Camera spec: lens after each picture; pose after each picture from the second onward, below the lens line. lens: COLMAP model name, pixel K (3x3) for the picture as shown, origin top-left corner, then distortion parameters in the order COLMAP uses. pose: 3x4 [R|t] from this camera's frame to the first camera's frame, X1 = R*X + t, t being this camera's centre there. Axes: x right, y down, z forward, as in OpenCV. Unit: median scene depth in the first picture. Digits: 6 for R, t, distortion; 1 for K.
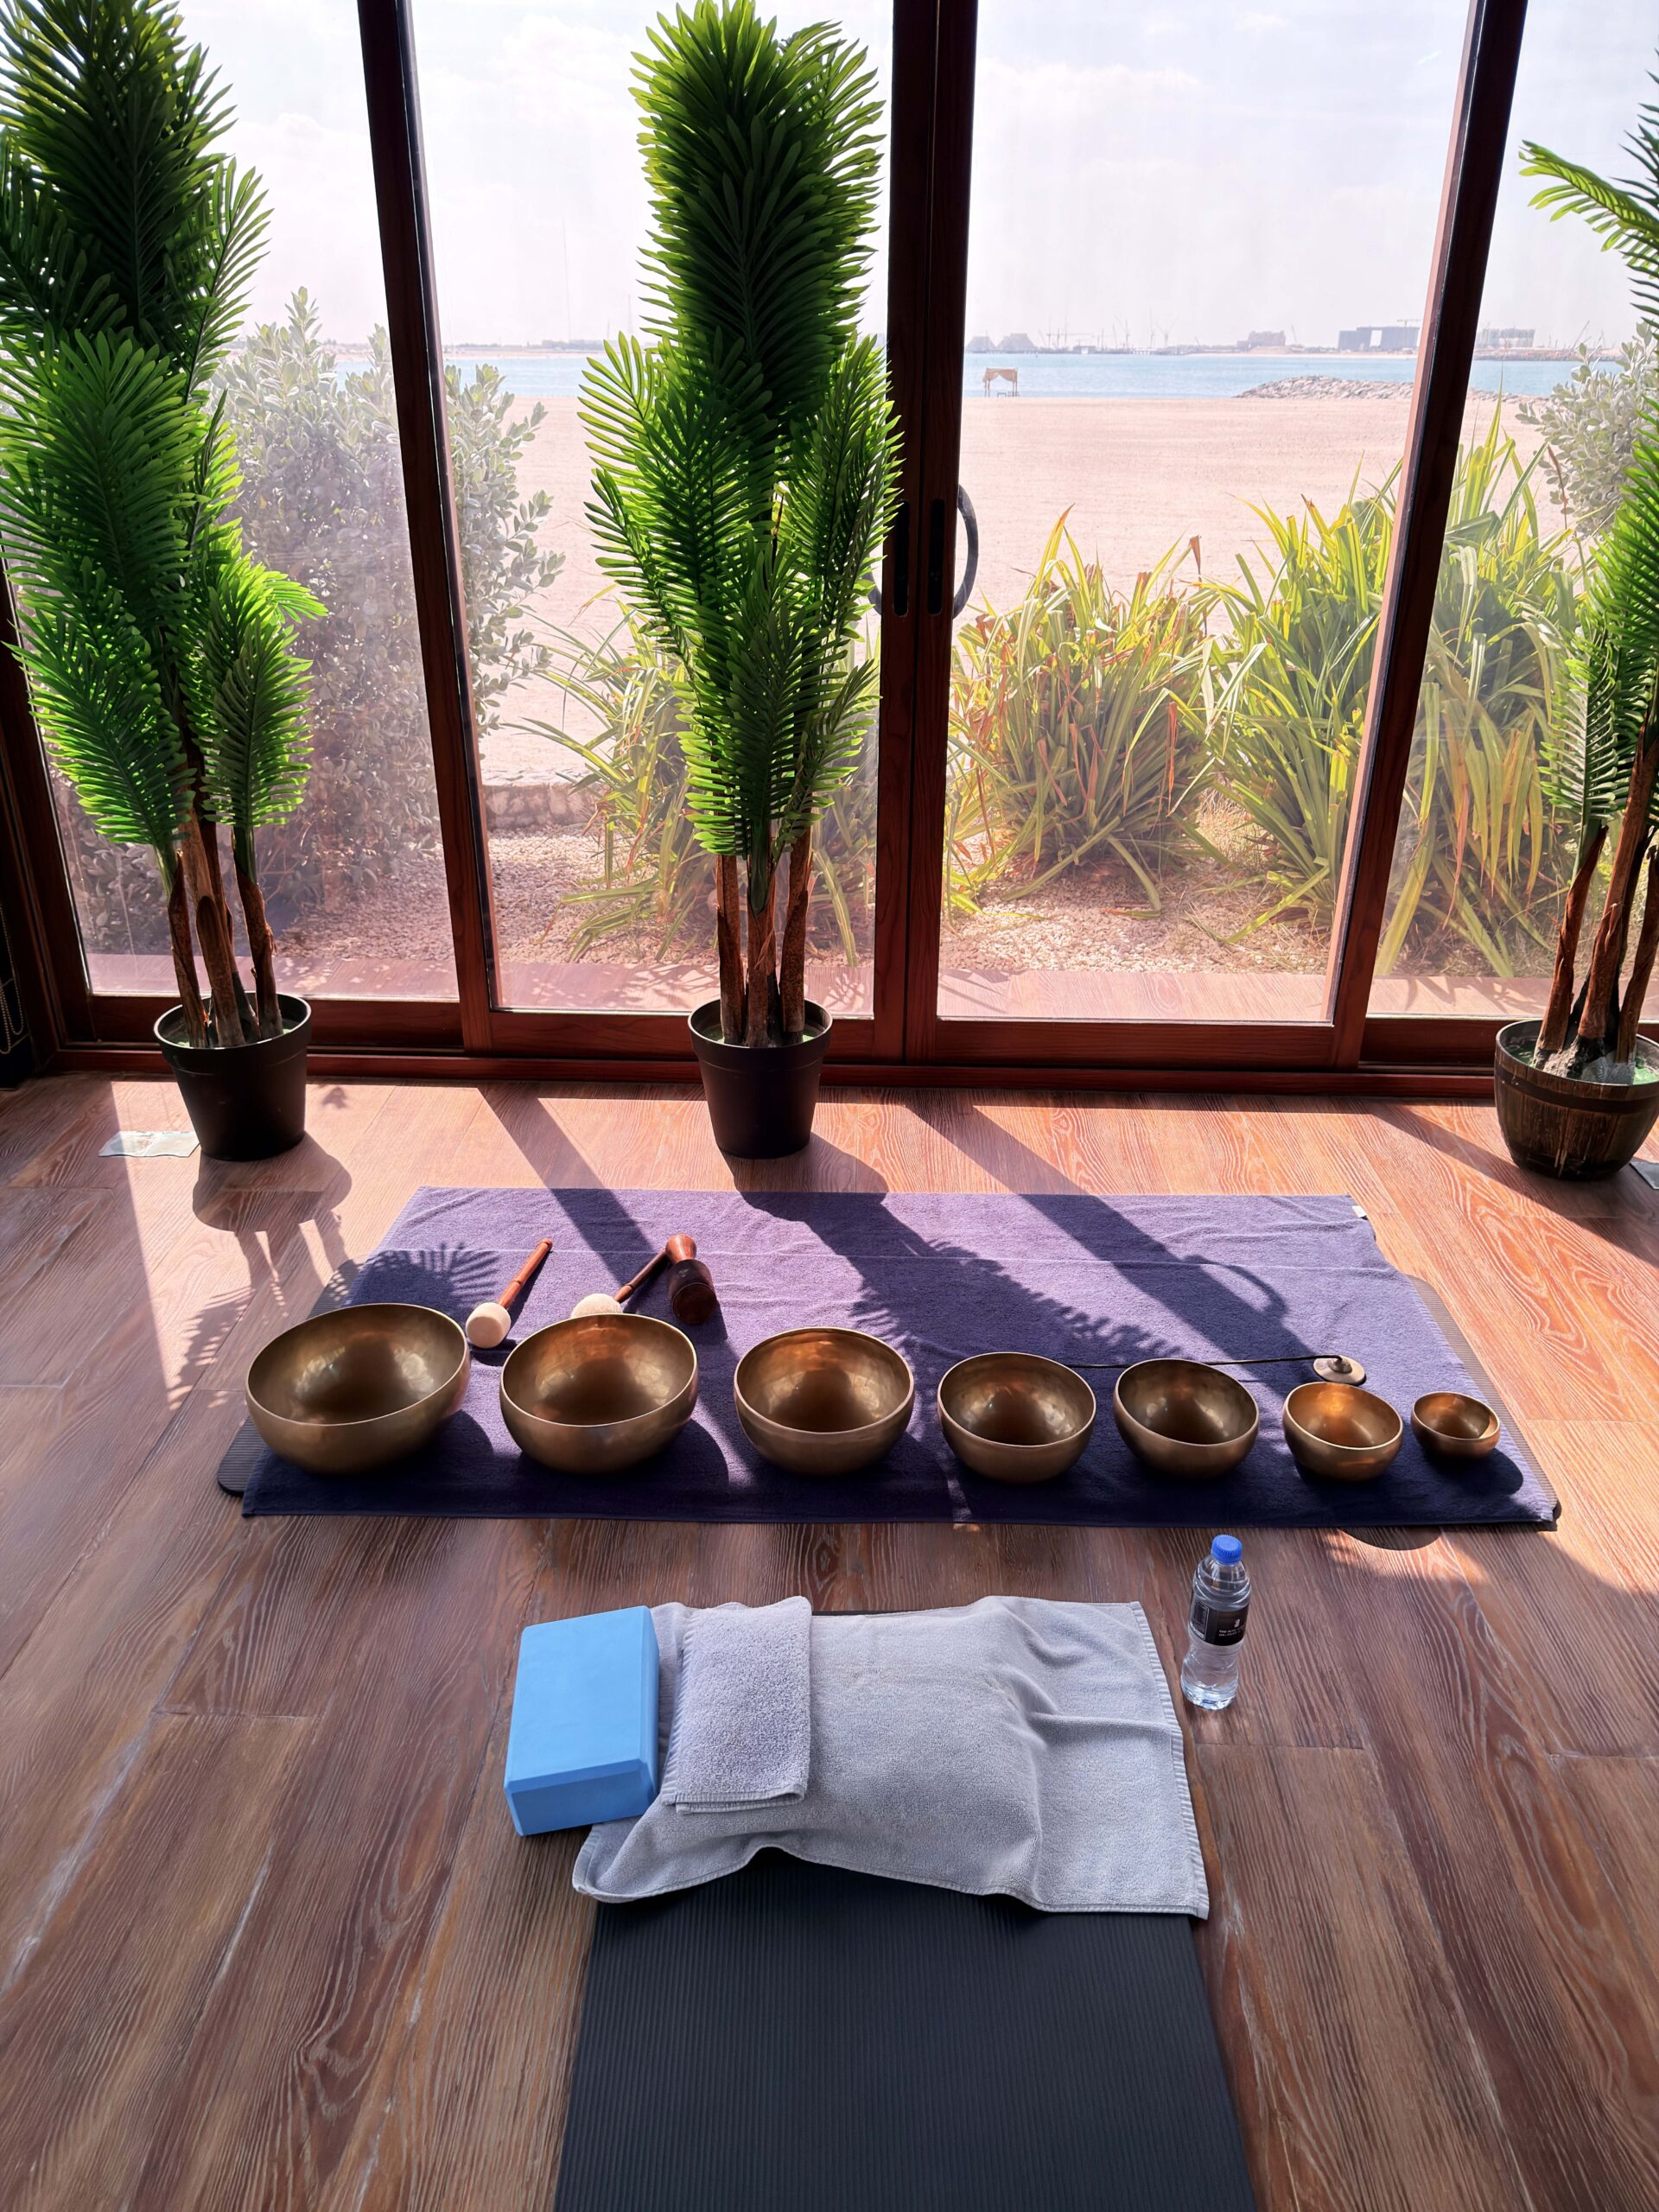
lens RADIAL K [[1454.3, 0, 786.6], [0, 1454.3, 1110.8], [0, 0, 1]] dist [0.111720, -0.150603]
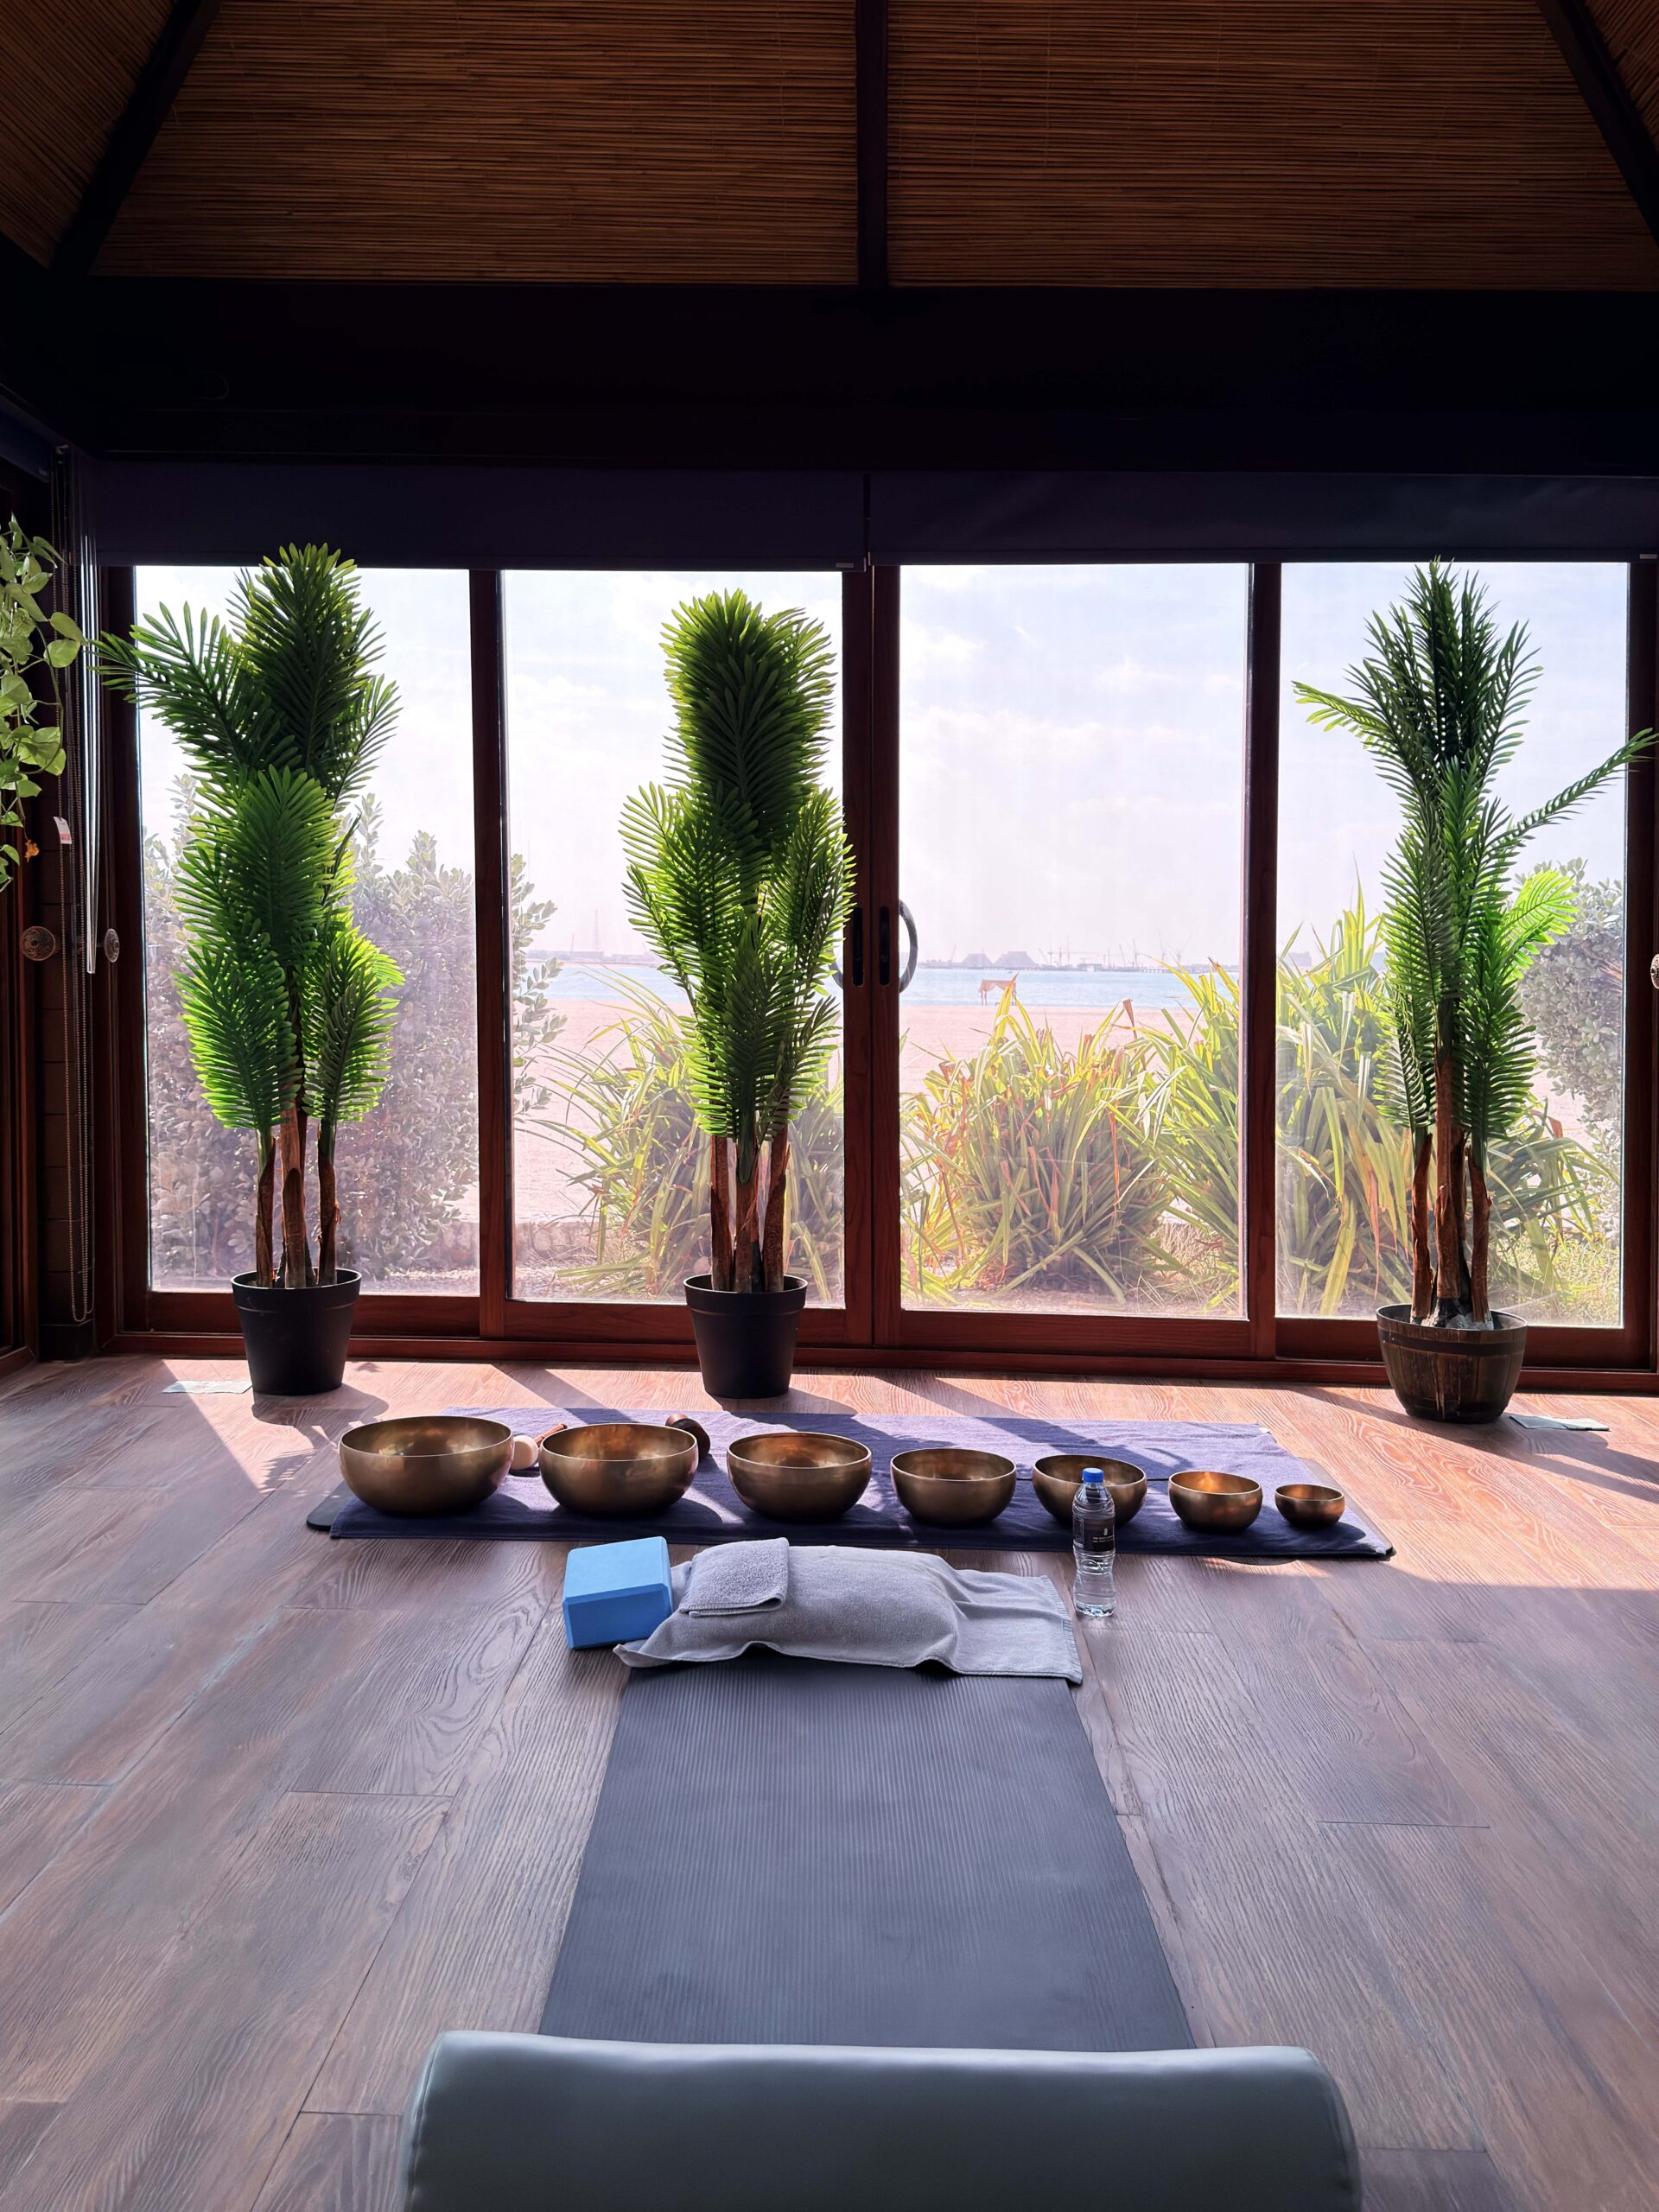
lens RADIAL K [[1672.1, 0, 830.5], [0, 1672.1, 941.2], [0, 0, 1]] dist [0.120922, -0.004303]
pose [[0.999257, 0.000420, 0.038529, -0.002406], [0.016996, 0.892605, -0.450520, 0.312876], [-0.034580, 0.450840, 0.891935, -0.339000]]
